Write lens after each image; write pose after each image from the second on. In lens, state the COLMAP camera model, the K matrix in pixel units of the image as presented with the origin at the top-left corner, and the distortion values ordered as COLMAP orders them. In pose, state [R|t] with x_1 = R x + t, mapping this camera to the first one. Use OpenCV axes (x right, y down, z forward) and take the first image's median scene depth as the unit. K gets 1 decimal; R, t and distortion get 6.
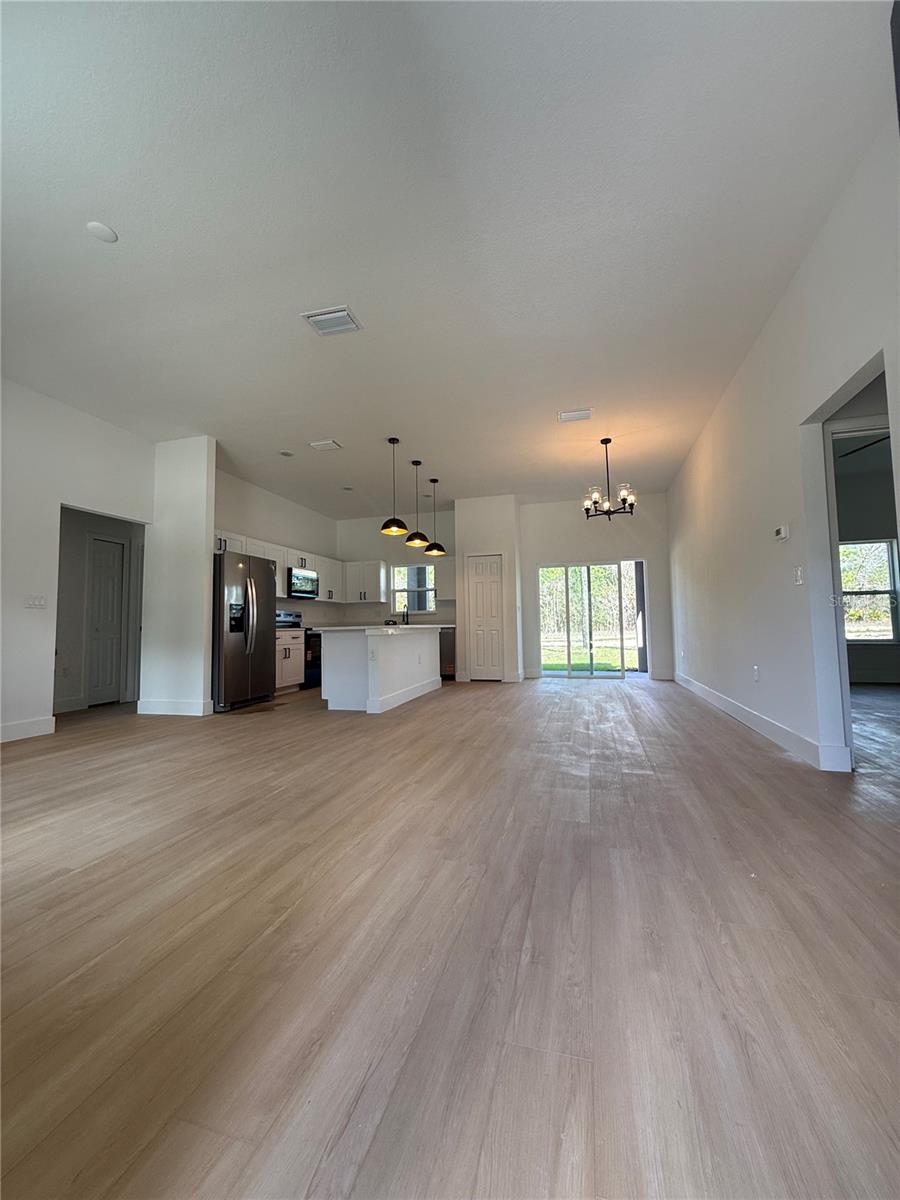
lens RADIAL K [[478.2, 0, 451.1], [0, 478.2, 597.7], [0, 0, 1]] dist [0.002476, 0.000075]
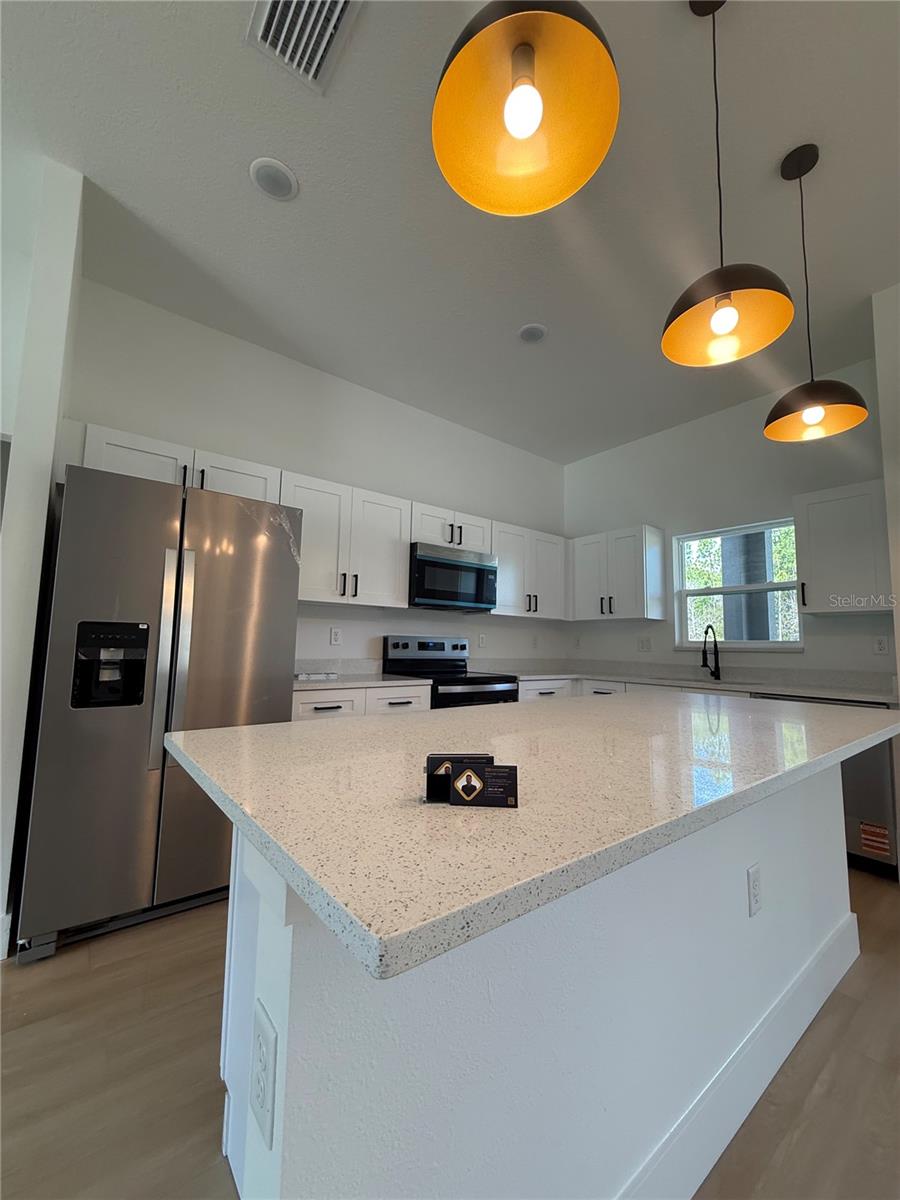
lens RADIAL K [[478.2, 0, 449.5], [0, 478.2, 599.1], [0, 0, 1]] dist [0.002476, 0.000075]
pose [[0.803782, -0.025128, -0.594393, -0.031709], [0.004166, 0.999321, -0.036612, 0.006522], [0.594909, 0.026952, 0.803341, 0.536290]]
